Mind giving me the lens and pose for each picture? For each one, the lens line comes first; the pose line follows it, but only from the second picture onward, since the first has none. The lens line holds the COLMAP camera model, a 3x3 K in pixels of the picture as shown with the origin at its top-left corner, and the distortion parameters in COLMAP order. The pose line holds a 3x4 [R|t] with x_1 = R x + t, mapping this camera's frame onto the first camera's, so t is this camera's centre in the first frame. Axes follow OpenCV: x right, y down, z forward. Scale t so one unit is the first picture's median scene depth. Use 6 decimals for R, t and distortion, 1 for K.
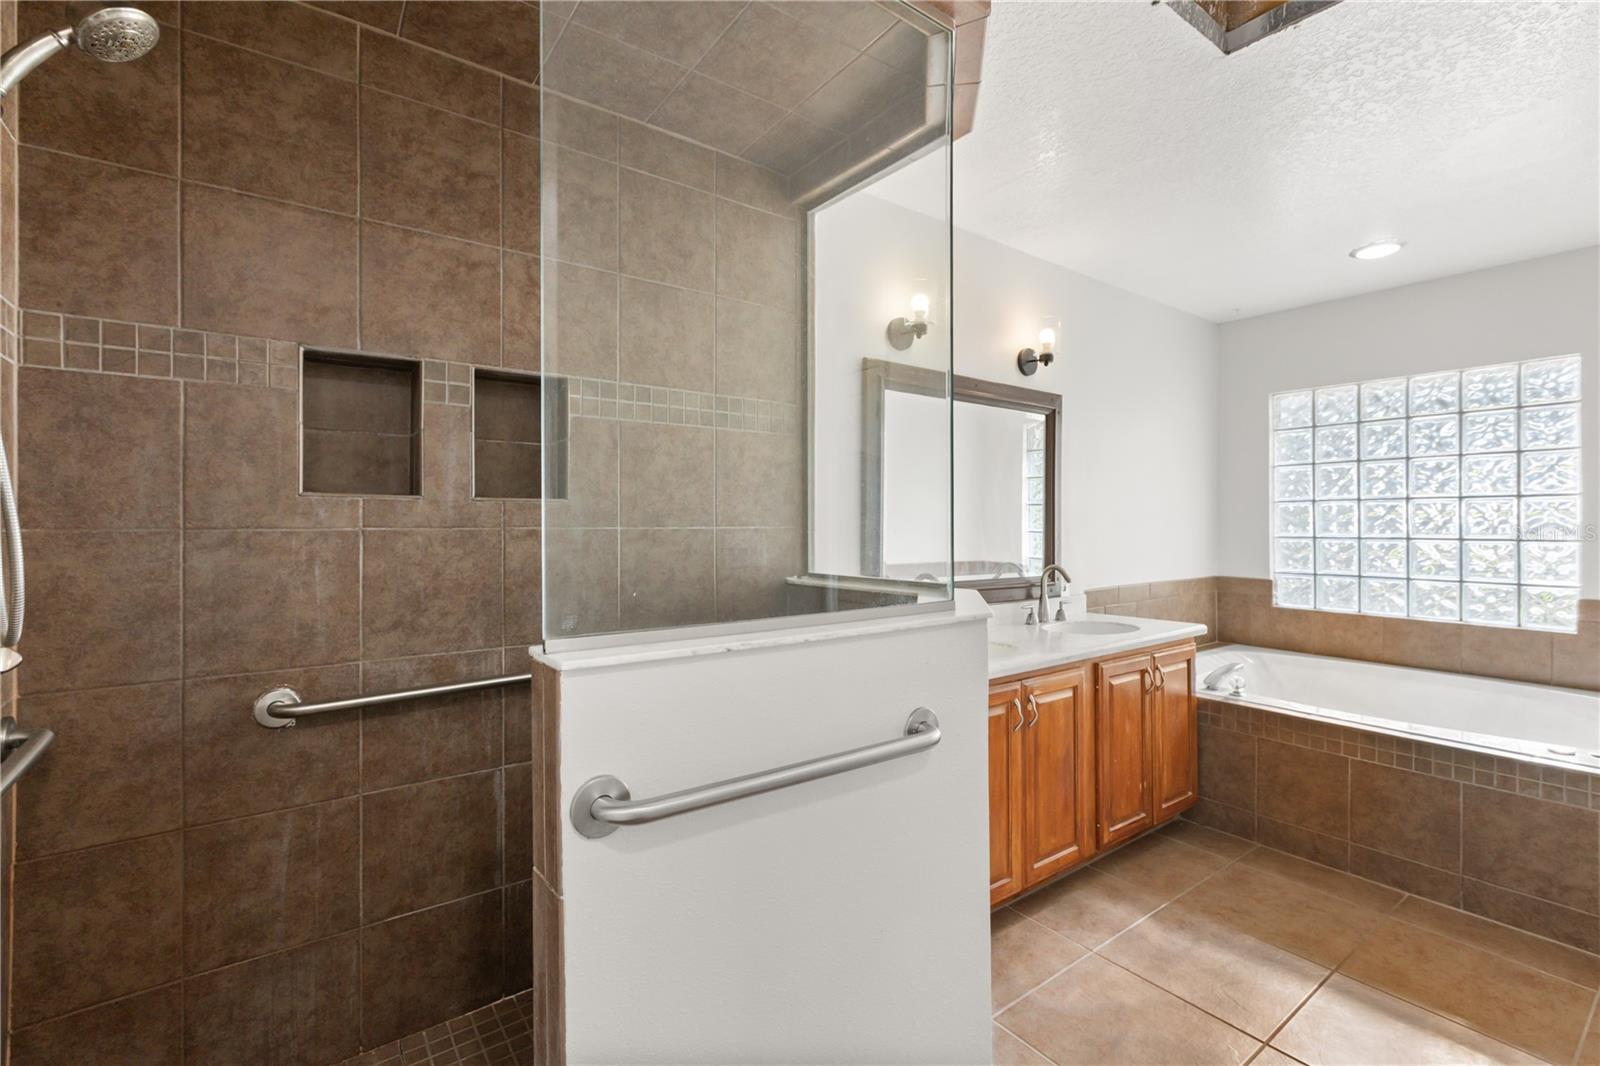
lens RADIAL K [[709.6, 0, 806.1], [0, 709.6, 522.8], [0, 0, 1]] dist [0.002295, -0.000224]
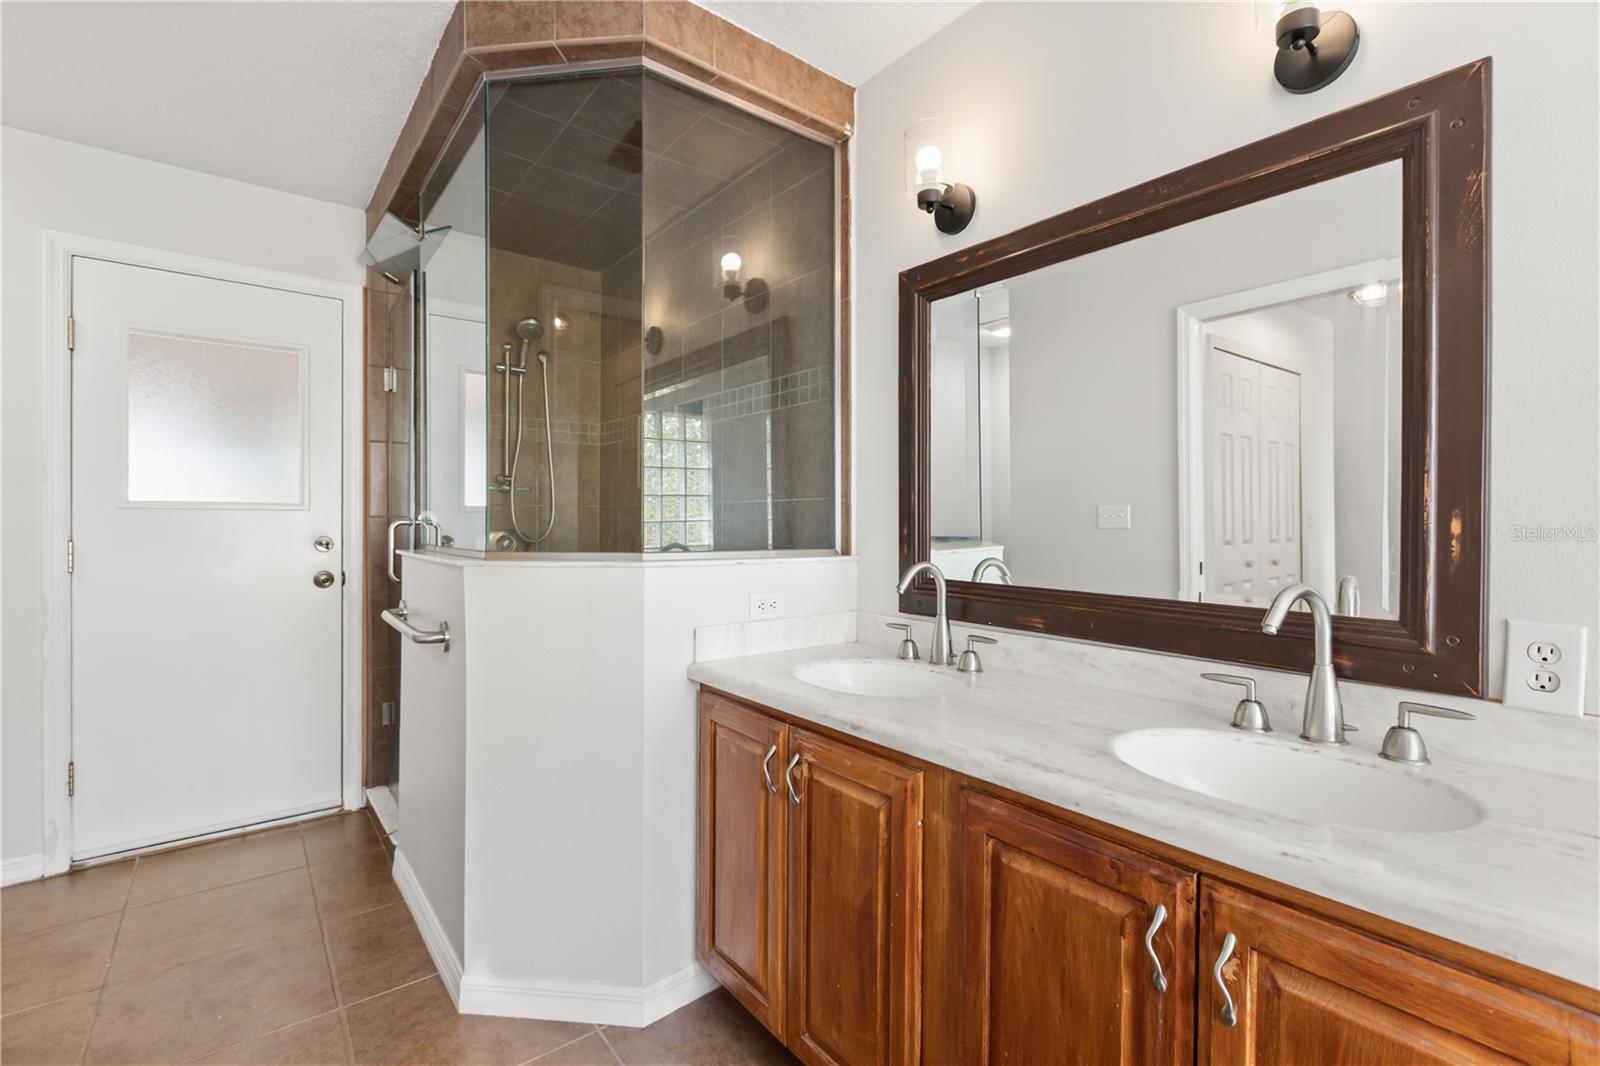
lens RADIAL K [[709.6, 0, 805.2], [0, 709.6, 520.0], [0, 0, 1]] dist [0.002295, -0.000224]
pose [[0.035900, 0.000236, -0.999355, 0.773387], [-0.000538, 1.000000, 0.000217, 0.027966], [0.999355, 0.000530, 0.035900, 0.804337]]
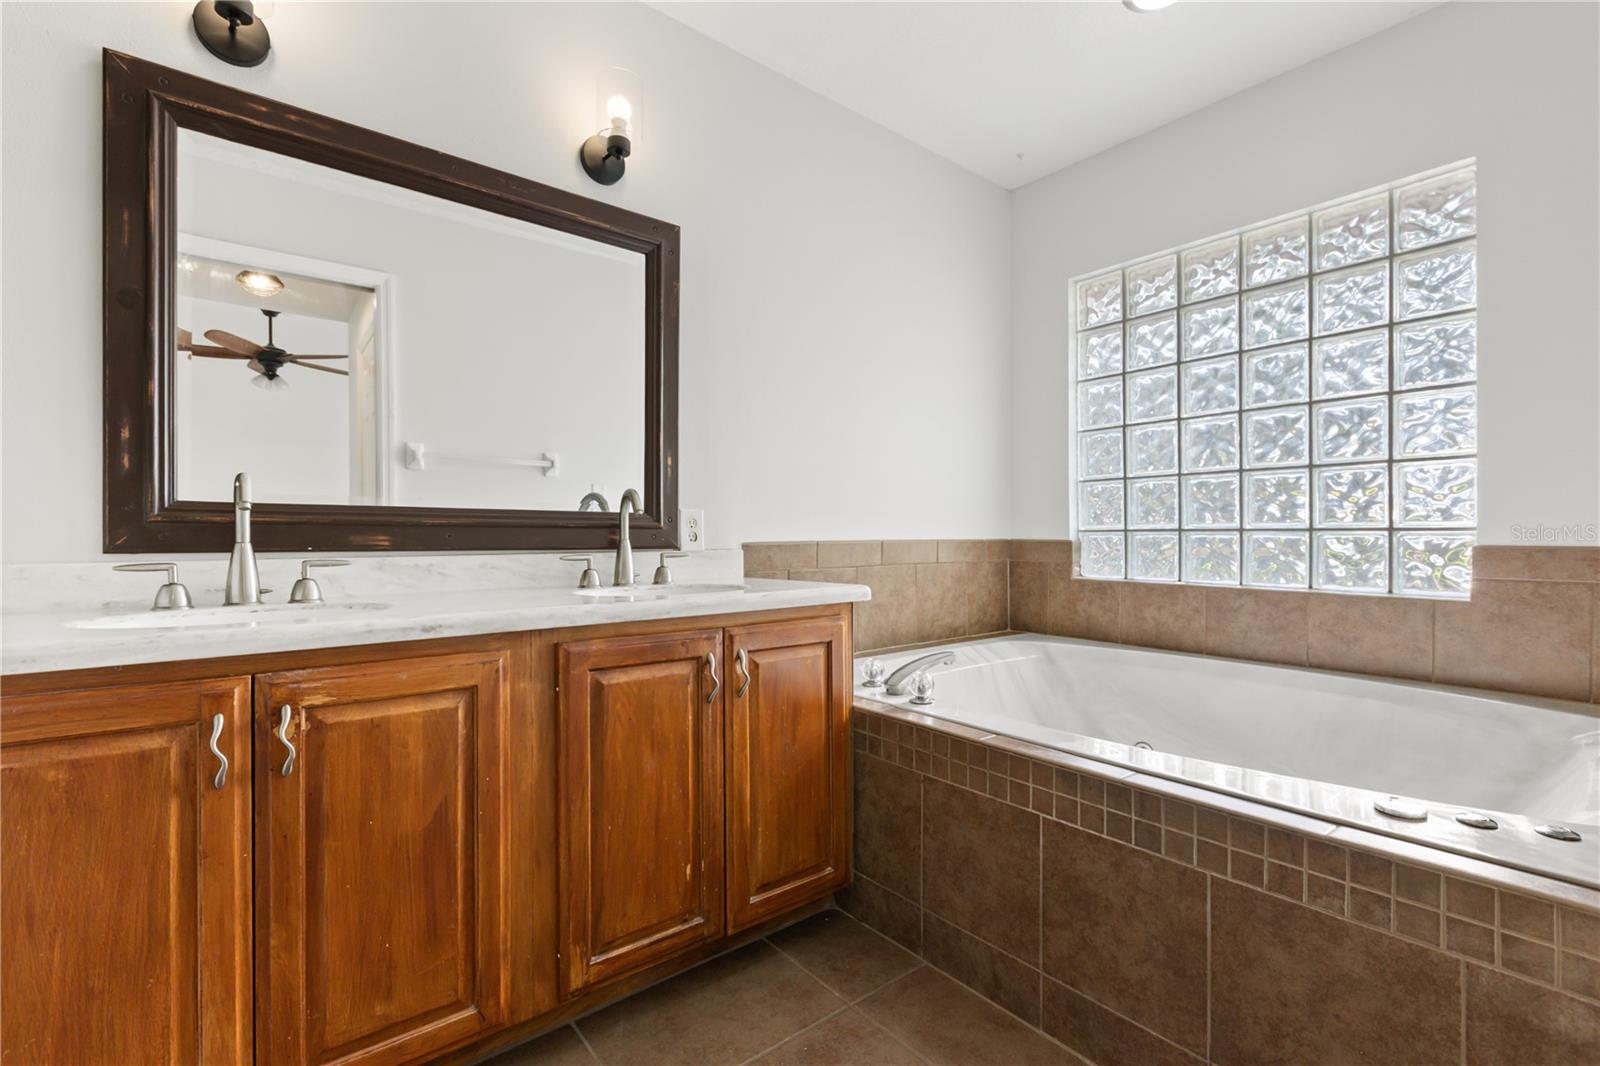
lens RADIAL K [[709.6, 0, 798.5], [0, 709.6, 540.3], [0, 0, 1]] dist [0.002295, -0.000224]
pose [[0.999464, -0.002160, 0.032651, 0.517716], [0.001986, 0.999984, 0.005355, 0.109047], [-0.032662, -0.005288, 0.999452, 0.431990]]
